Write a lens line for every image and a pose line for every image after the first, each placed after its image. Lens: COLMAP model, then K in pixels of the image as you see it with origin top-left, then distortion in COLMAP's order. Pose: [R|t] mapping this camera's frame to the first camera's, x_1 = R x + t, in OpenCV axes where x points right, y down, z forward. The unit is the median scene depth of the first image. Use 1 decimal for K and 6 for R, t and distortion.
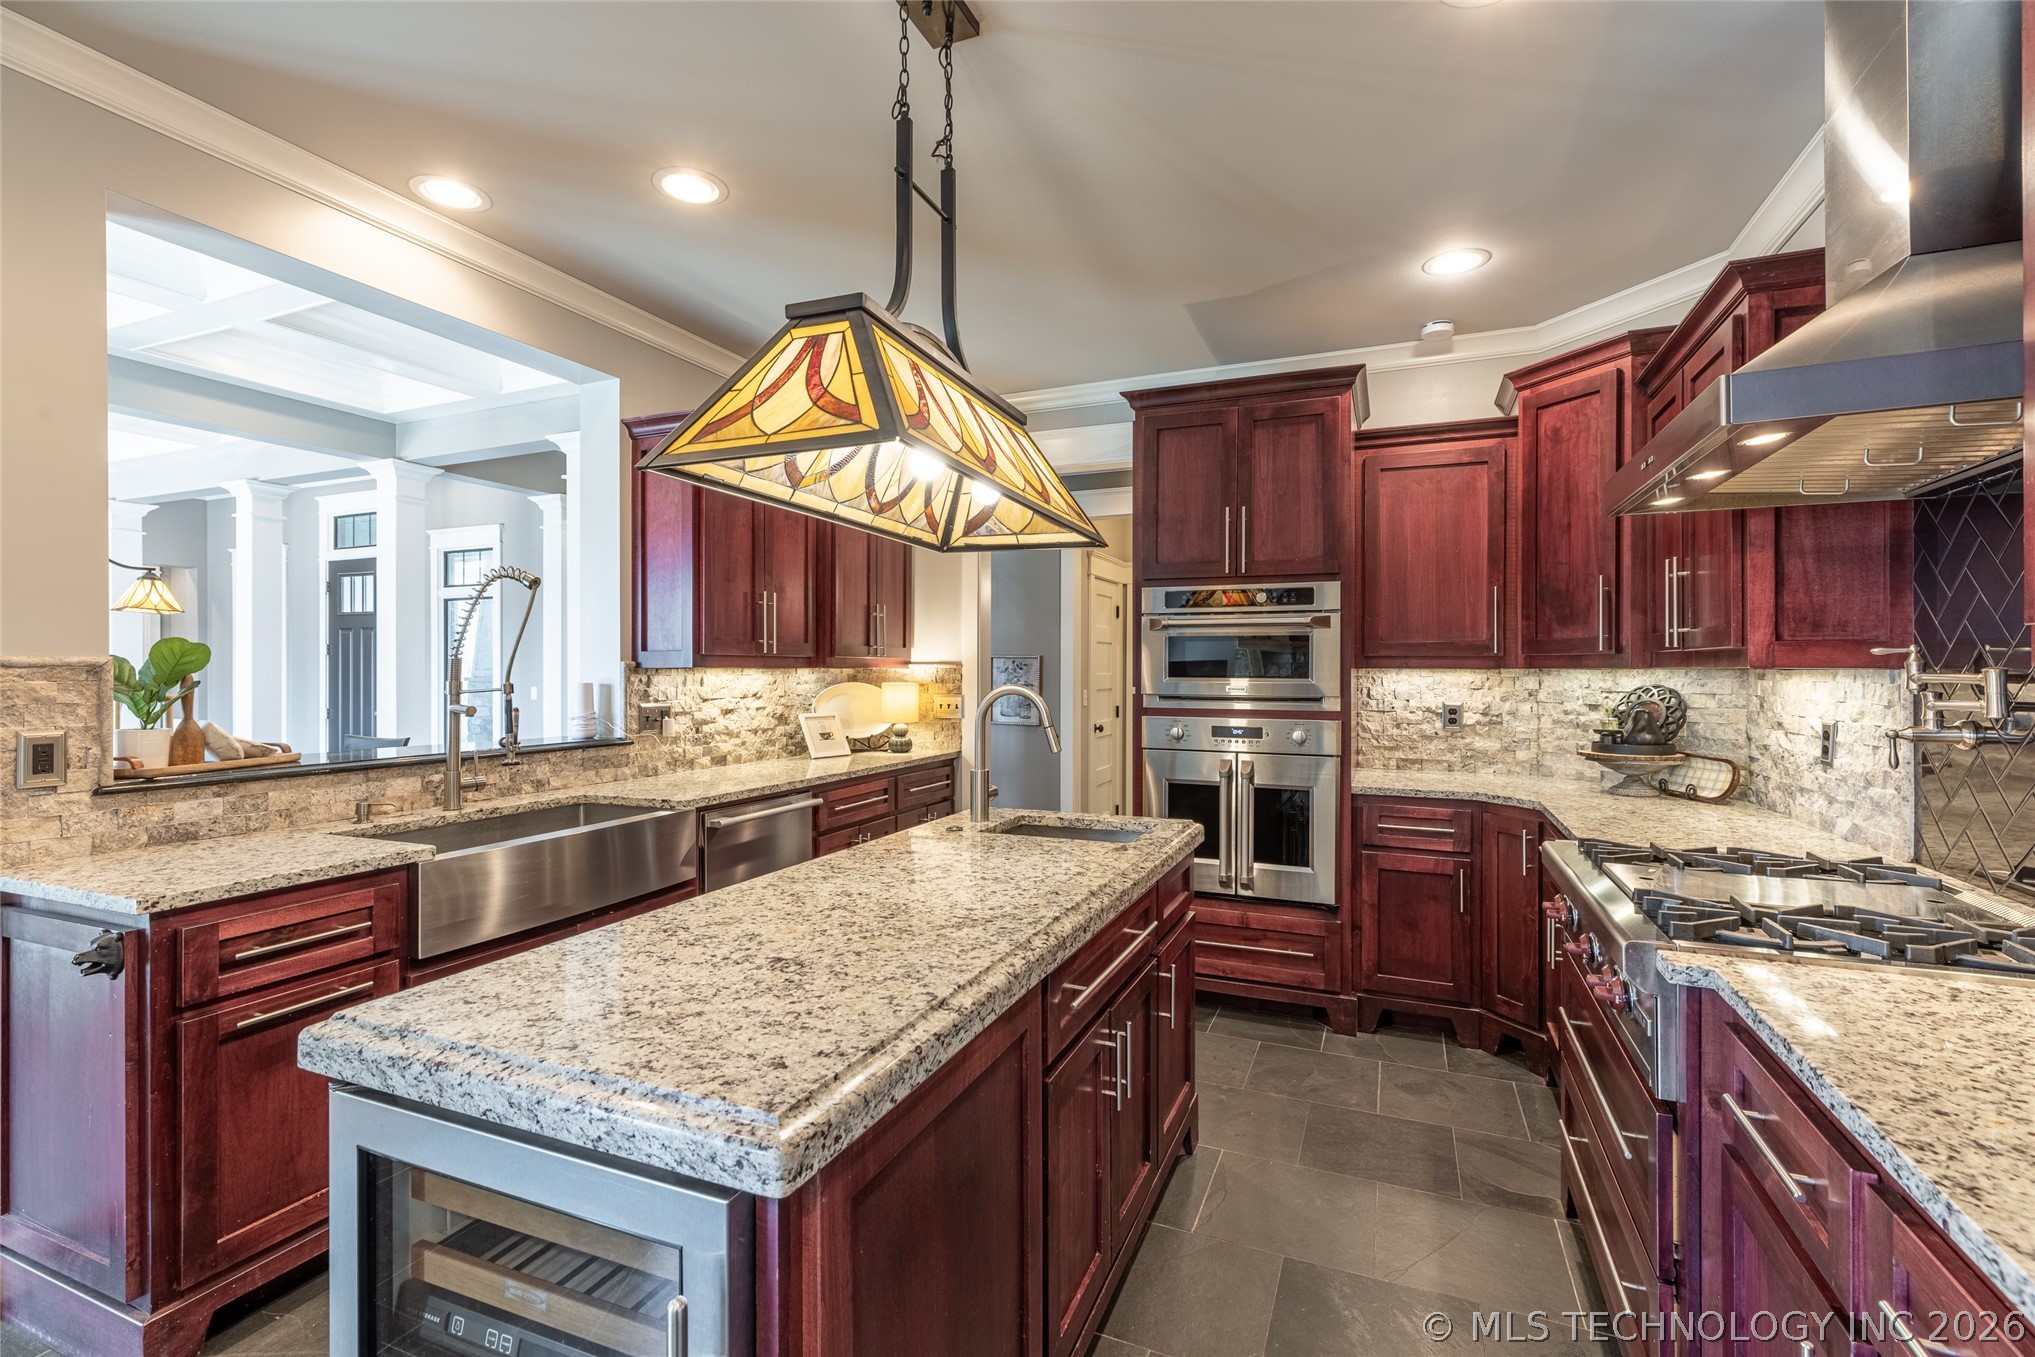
lens RADIAL K [[905.6, 0, 1018.8], [0, 905.6, 668.5], [0, 0, 1]] dist [0.005975, -0.001502]
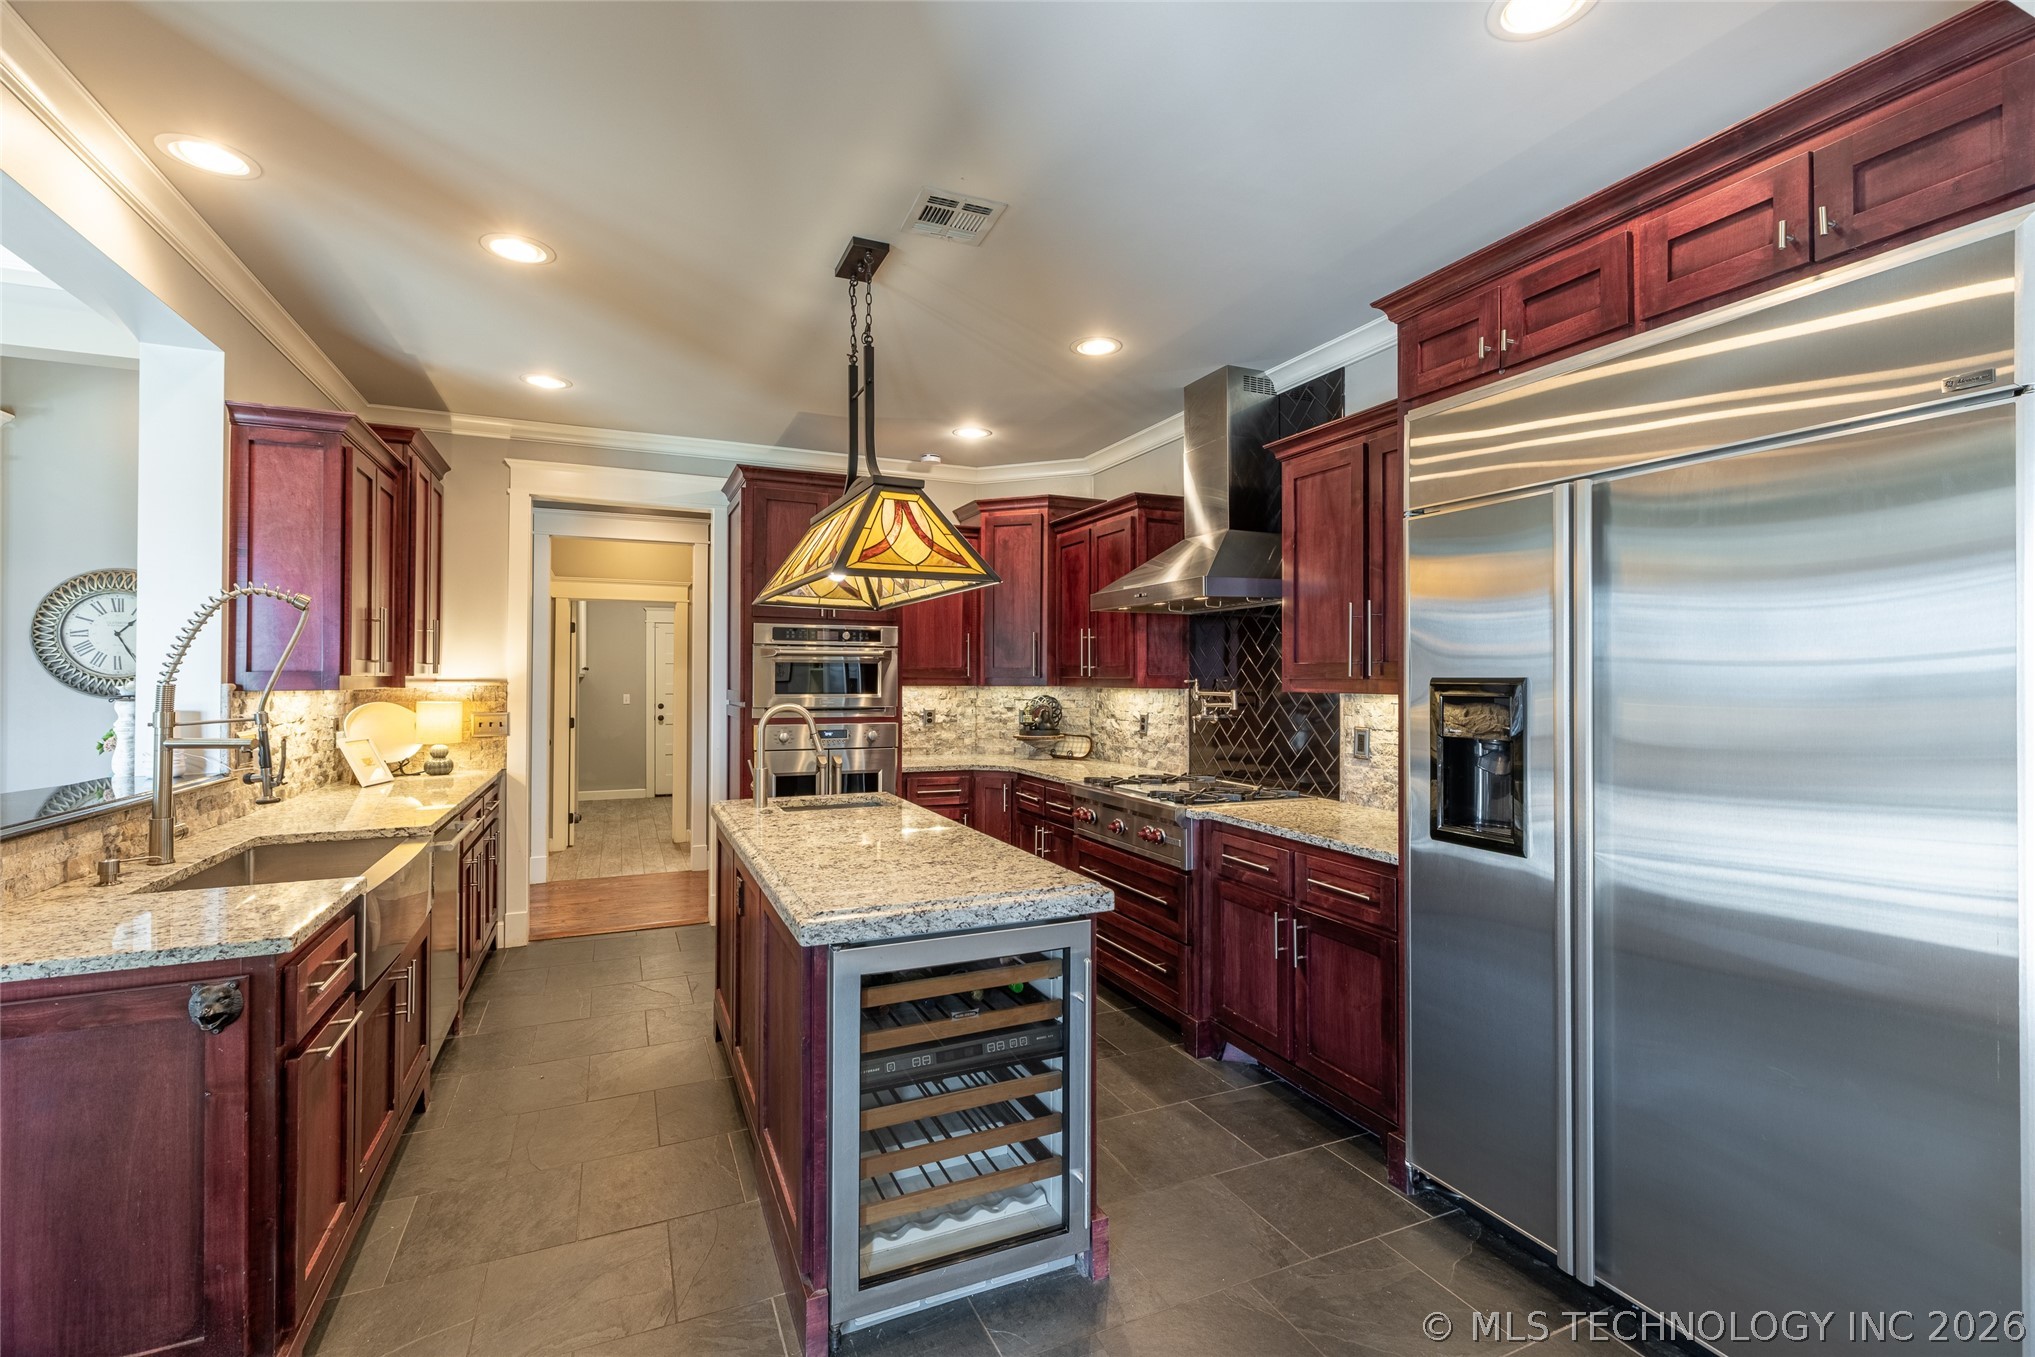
lens RADIAL K [[905.6, 0, 1019.9], [0, 905.6, 666.5], [0, 0, 1]] dist [0.005975, -0.001502]
pose [[0.681977, 0.009588, 0.731311, -0.594284], [-0.003272, 0.999944, -0.010059, -0.019350], [-0.731367, 0.004468, 0.681970, -0.141117]]
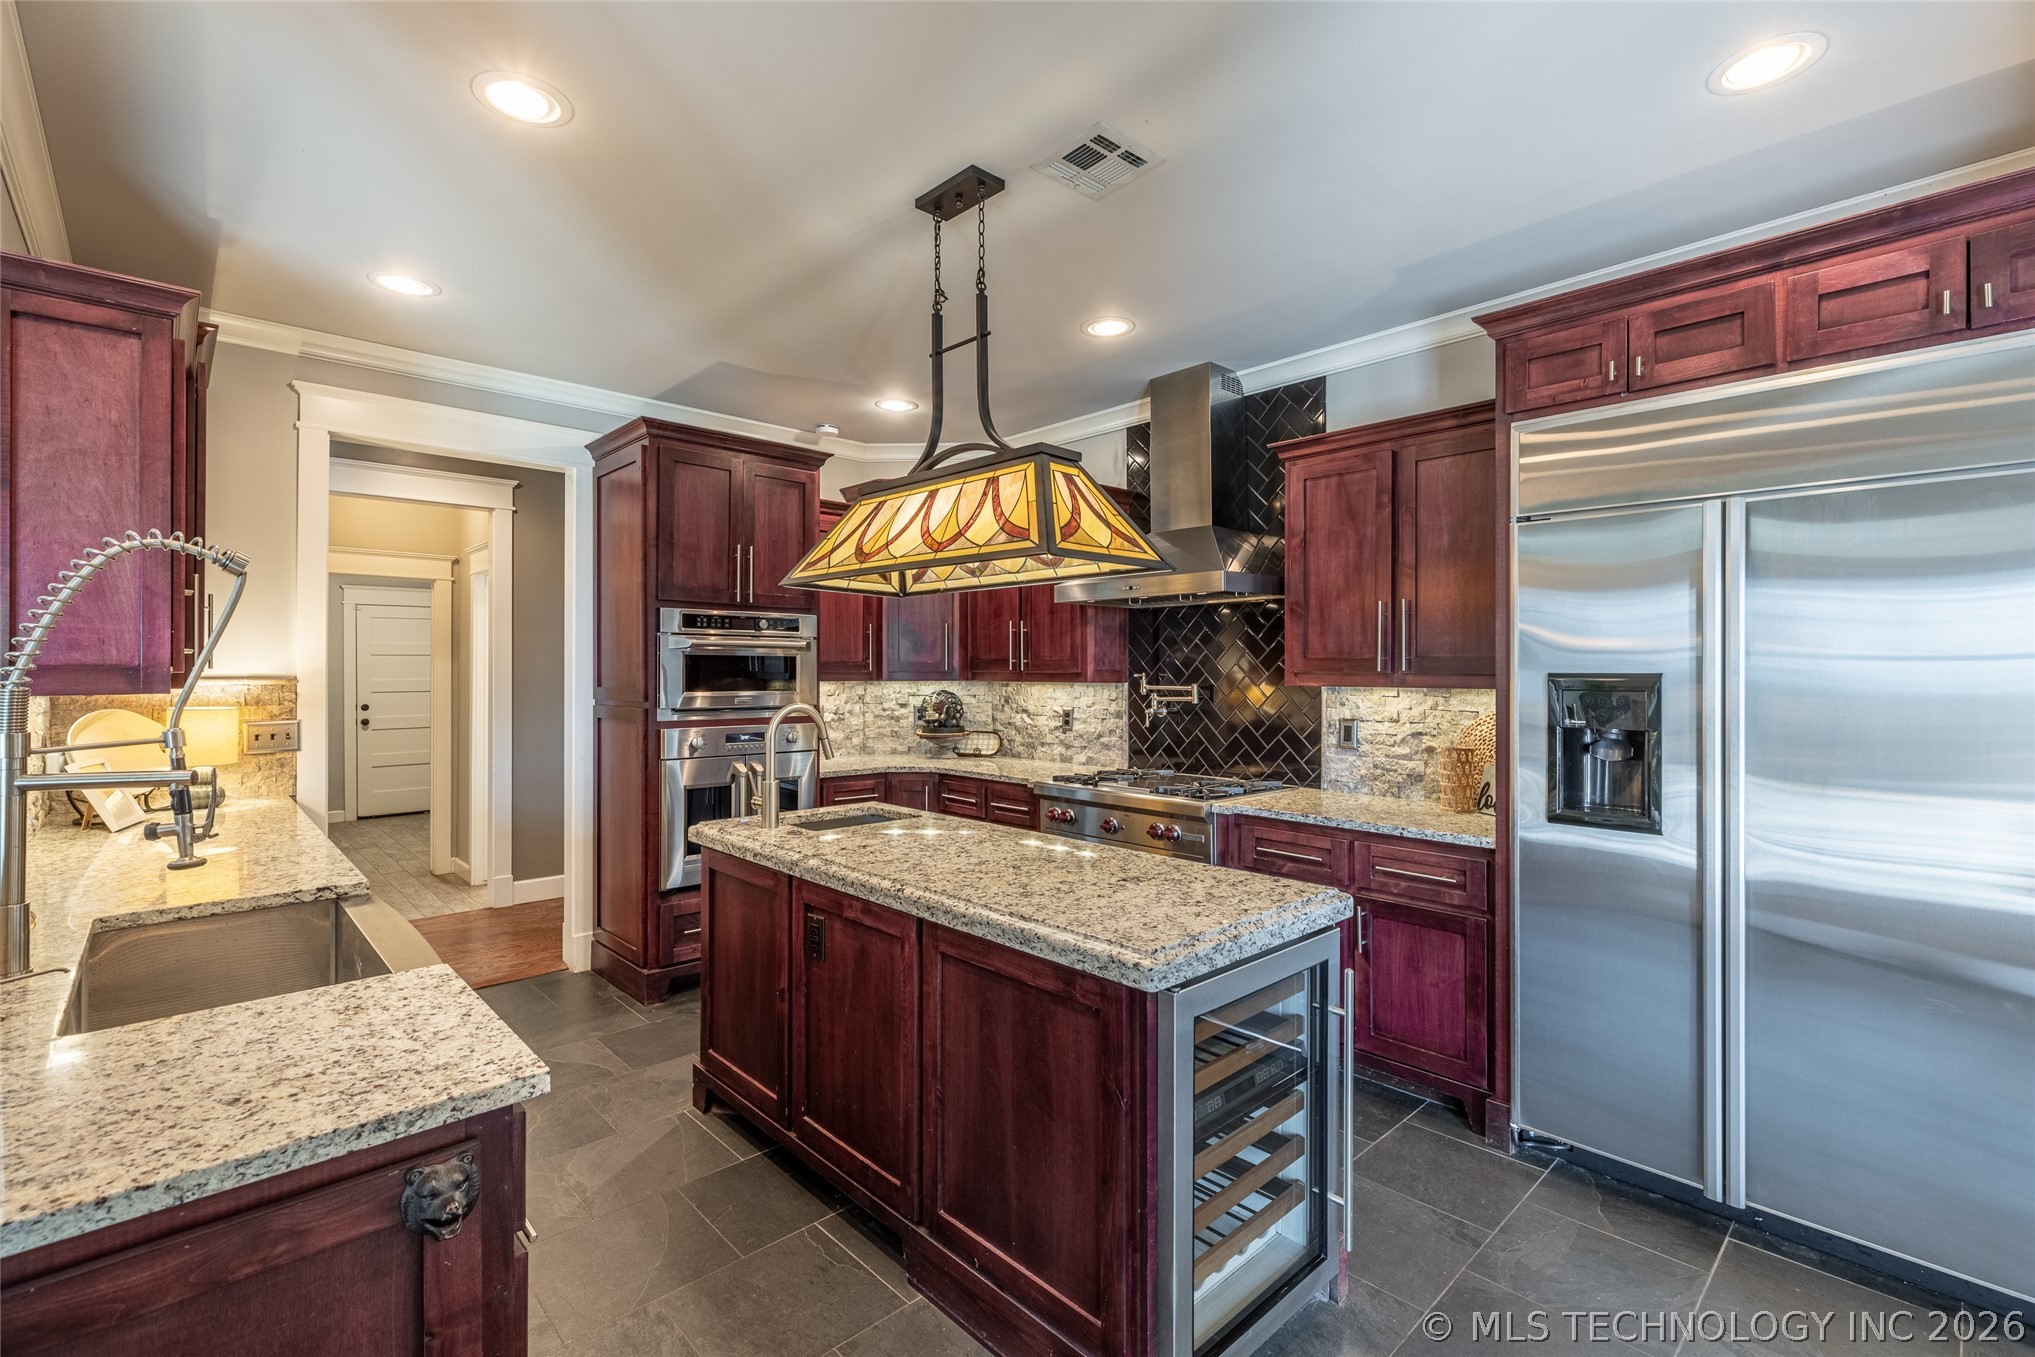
lens RADIAL K [[905.6, 0, 1020.9], [0, 905.6, 666.4], [0, 0, 1]] dist [0.005975, -0.001502]
pose [[0.403736, 0.003728, 0.914868, -0.738782], [-0.002670, 0.999992, -0.002896, -0.020855], [-0.914872, -0.001273, 0.403743, 0.213725]]
